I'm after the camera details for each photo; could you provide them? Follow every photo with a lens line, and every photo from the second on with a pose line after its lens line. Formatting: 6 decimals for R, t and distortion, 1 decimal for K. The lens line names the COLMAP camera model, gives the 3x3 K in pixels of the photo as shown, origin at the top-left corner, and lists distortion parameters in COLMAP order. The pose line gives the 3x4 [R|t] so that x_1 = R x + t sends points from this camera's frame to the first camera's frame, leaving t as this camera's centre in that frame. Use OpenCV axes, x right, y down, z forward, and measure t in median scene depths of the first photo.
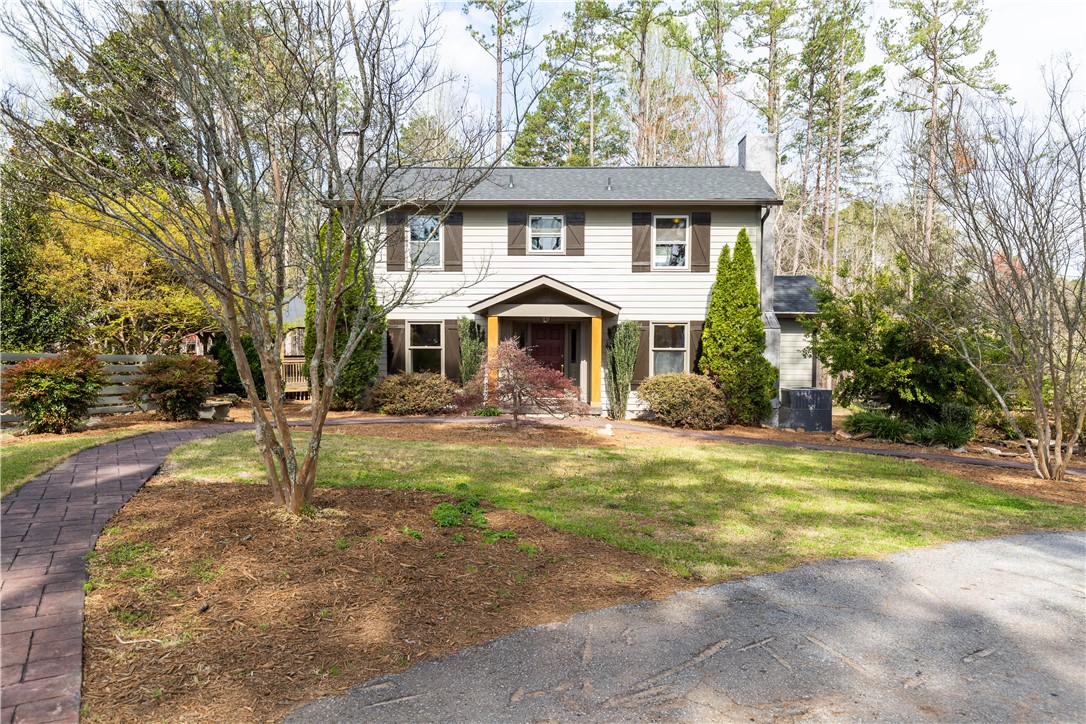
lens RADIAL K [[767.5, 0, 546.4], [0, 767.5, 370.6], [0, 0, 1]] dist [0.006827, -0.008878]
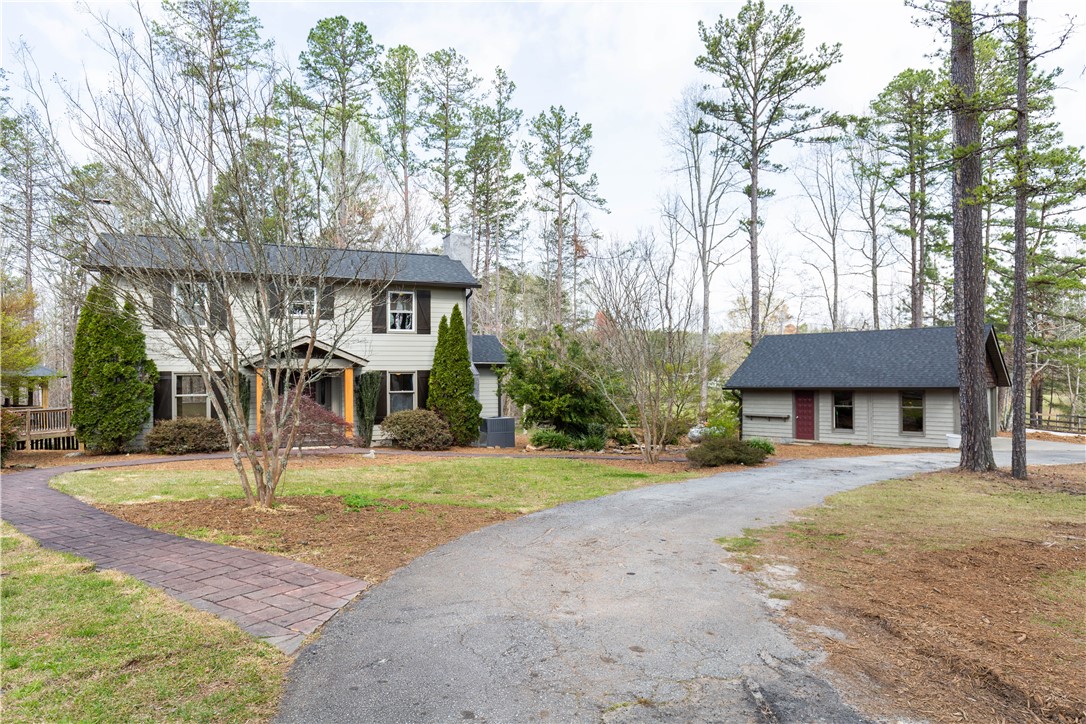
lens RADIAL K [[712.6, 0, 550.1], [0, 712.6, 362.2], [0, 0, 1]] dist [0.005624, 0.001197]
pose [[0.891997, -0.005076, 0.452014, -0.172987], [0.032584, 0.998058, -0.053091, -0.005709], [-0.450866, 0.062085, 0.890430, -0.215757]]
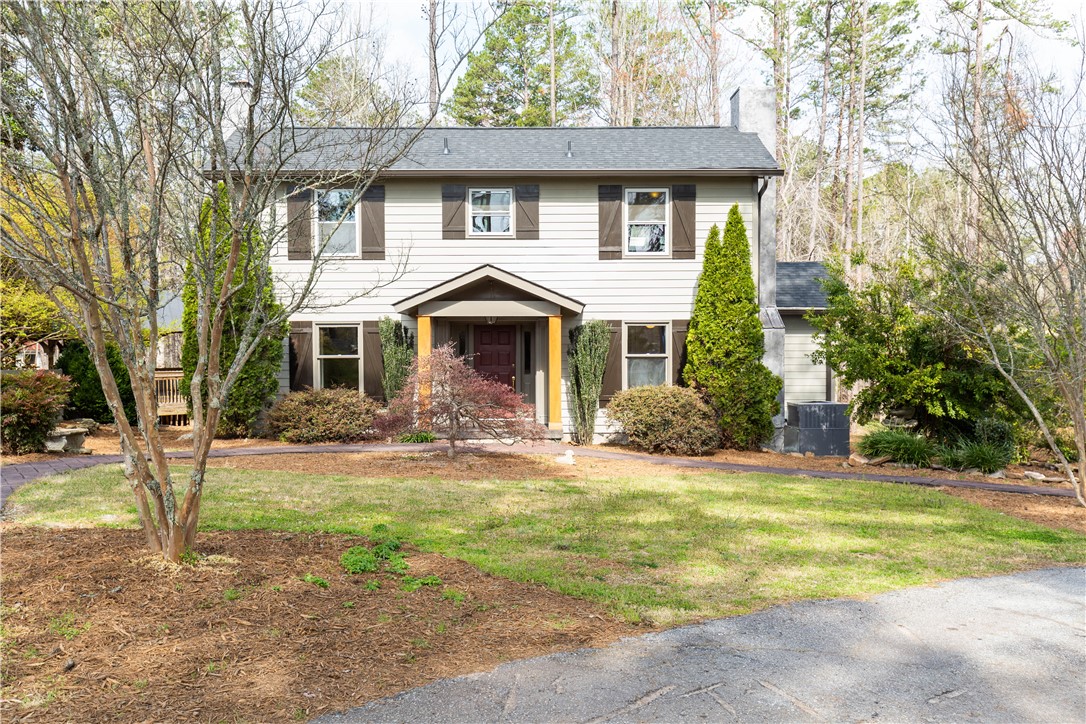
lens RADIAL K [[1003.0, 0, 550.8], [0, 1003.0, 369.5], [0, 0, 1]] dist [0.009955, 0.000000]
pose [[0.998804, -0.011183, 0.047591, 0.011000], [0.011821, 0.999844, -0.013146, -0.000810], [-0.047437, 0.013693, 0.998780, -0.038900]]
